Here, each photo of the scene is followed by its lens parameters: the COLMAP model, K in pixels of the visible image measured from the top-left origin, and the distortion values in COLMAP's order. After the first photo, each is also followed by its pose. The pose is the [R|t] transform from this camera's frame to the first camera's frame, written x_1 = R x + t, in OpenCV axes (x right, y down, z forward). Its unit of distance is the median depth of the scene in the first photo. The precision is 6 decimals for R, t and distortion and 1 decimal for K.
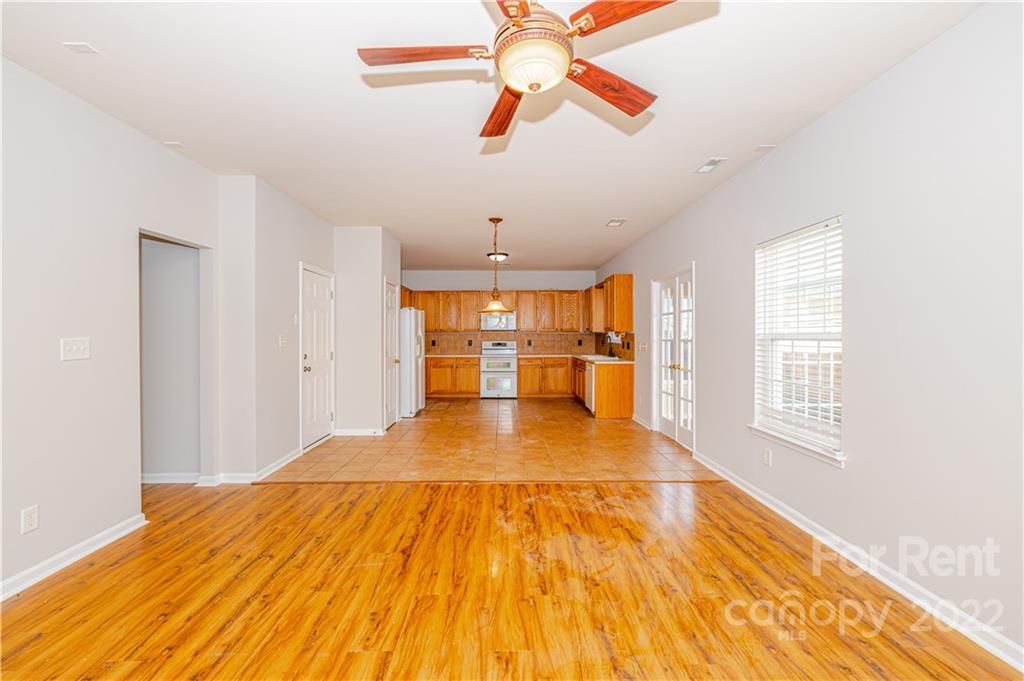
lens RADIAL K [[434.1, 0, 502.8], [0, 434.1, 338.4], [0, 0, 1]] dist [0.000284, 0.000069]
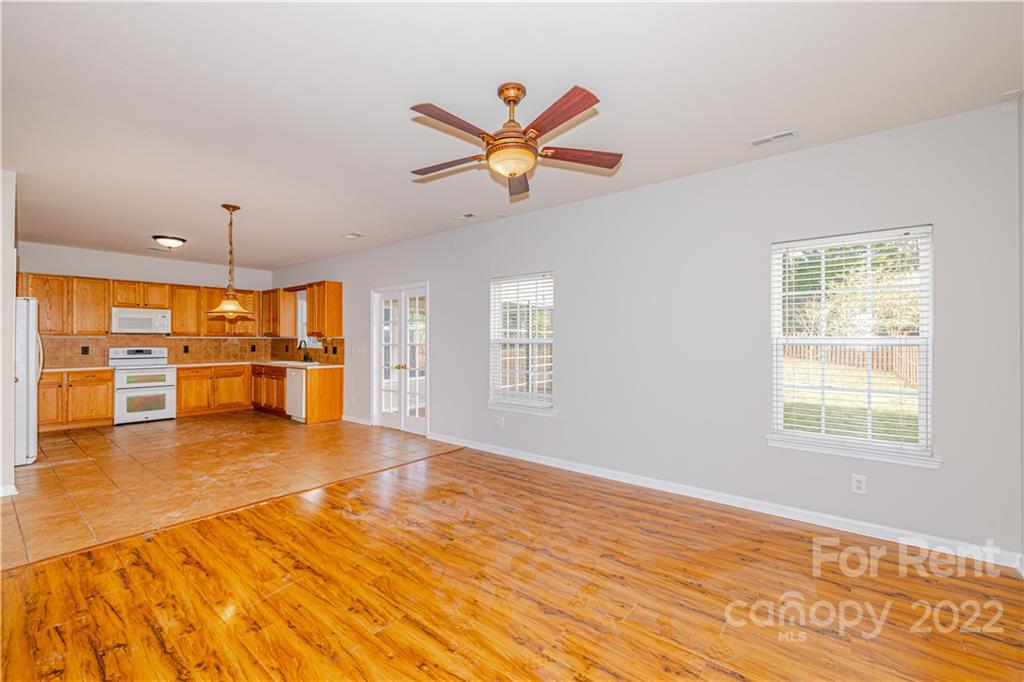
lens RADIAL K [[434.1, 0, 509.8], [0, 434.1, 340.5], [0, 0, 1]] dist [0.000284, 0.000069]
pose [[0.632044, 0.002036, 0.774930, -0.570055], [0.003823, 0.999976, -0.005746, 0.001659], [-0.774923, 0.006594, 0.632021, 0.032862]]
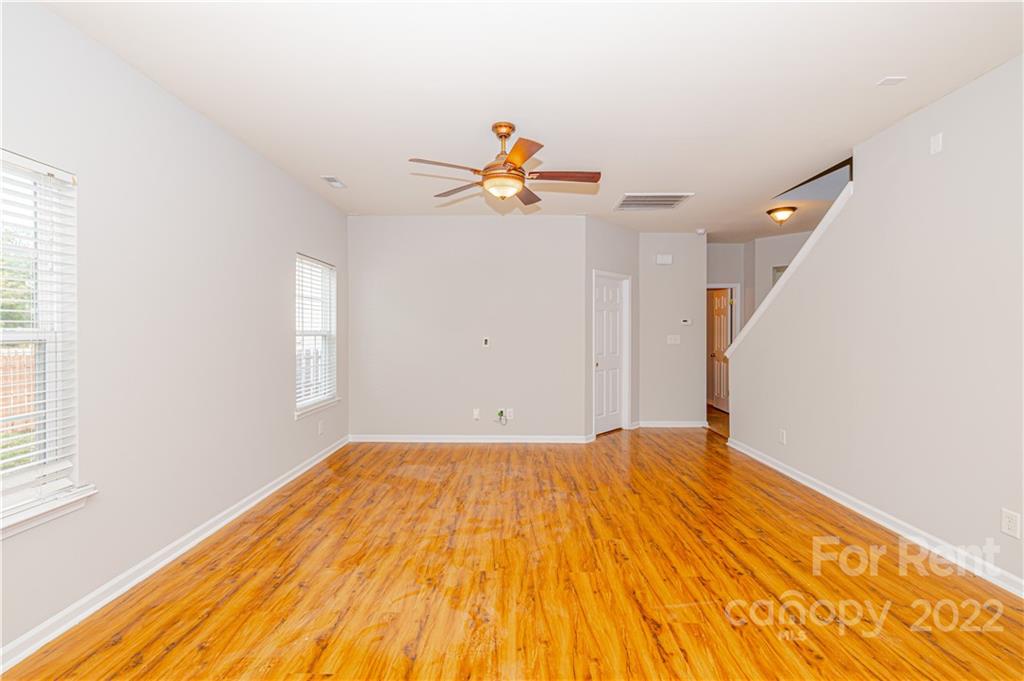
lens RADIAL K [[434.1, 0, 505.5], [0, 434.1, 337.5], [0, 0, 1]] dist [0.000284, 0.000069]
pose [[-0.999742, -0.000358, 0.022725, 0.012103], [0.000113, 0.999786, 0.020683, -0.013663], [-0.022728, 0.020680, -0.999528, 1.476283]]
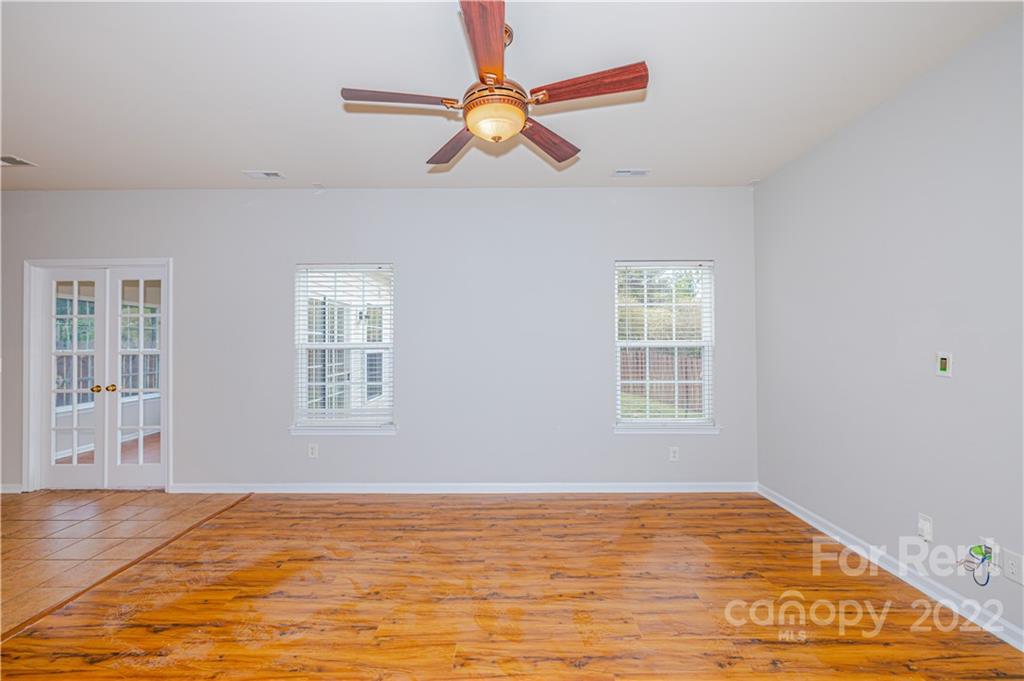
lens RADIAL K [[434.1, 0, 511.5], [0, 434.1, 339.3], [0, 0, 1]] dist [0.000284, 0.000069]
pose [[0.006265, 0.010650, 0.999924, -0.586807], [0.012848, 0.999860, -0.010730, -0.004138], [-0.999898, 0.012915, 0.006128, 0.498549]]
